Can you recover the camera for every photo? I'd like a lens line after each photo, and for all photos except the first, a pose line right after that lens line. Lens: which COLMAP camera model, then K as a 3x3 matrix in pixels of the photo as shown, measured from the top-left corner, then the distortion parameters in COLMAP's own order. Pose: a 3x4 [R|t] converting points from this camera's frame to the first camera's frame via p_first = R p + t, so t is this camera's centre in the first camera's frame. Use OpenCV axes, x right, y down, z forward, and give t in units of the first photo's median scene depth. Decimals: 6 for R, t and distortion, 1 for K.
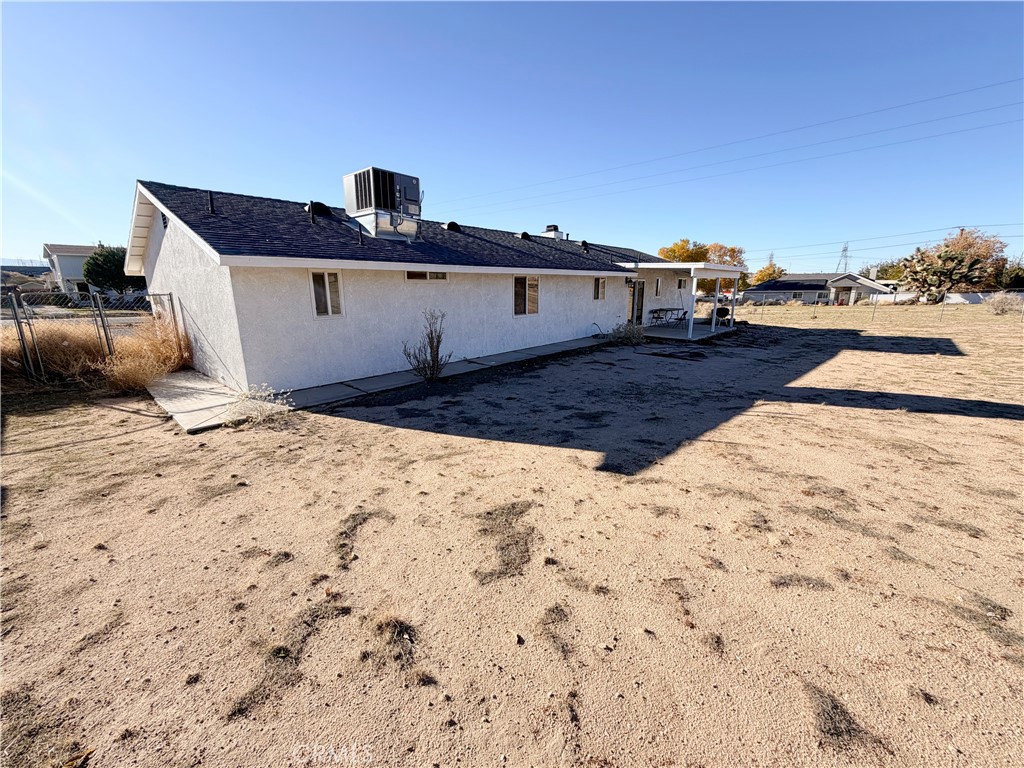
lens RADIAL K [[409.1, 0, 509.0], [0, 409.1, 382.1], [0, 0, 1]] dist [0.001713, -0.000308]
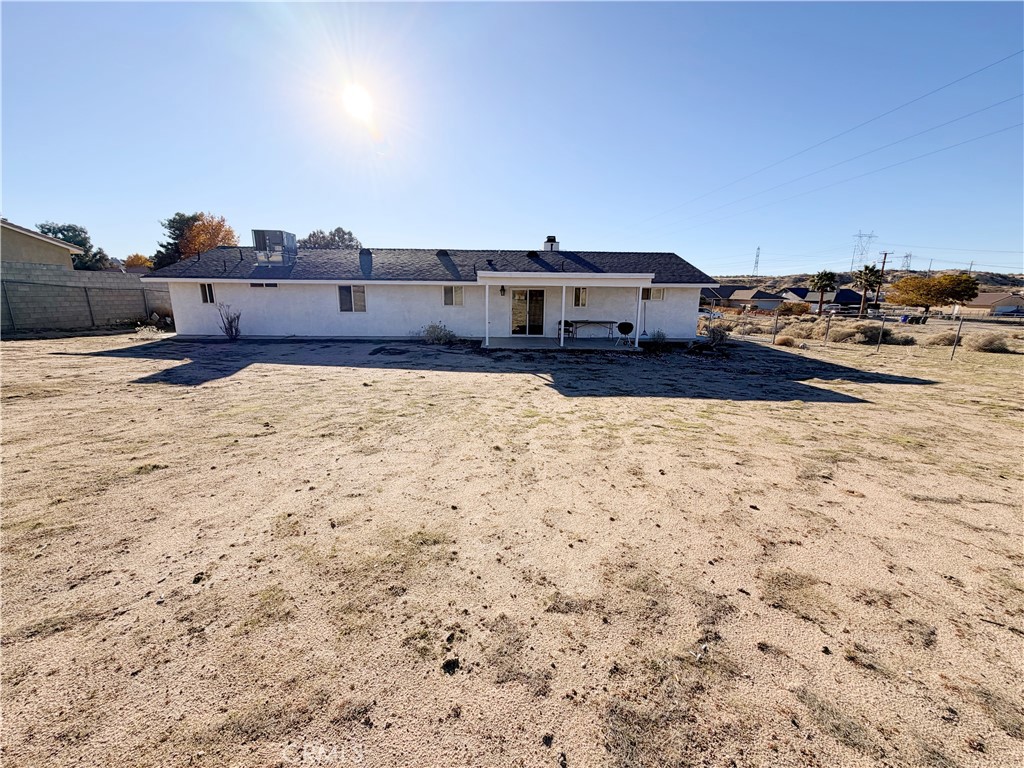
lens RADIAL K [[409.1, 0, 512.0], [0, 409.1, 383.3], [0, 0, 1]] dist [0.001713, -0.000308]
pose [[0.684412, 0.164733, -0.710242, 1.483120], [-0.180169, 0.982142, 0.054180, -0.100564], [0.706484, 0.090882, 0.701870, 0.424160]]
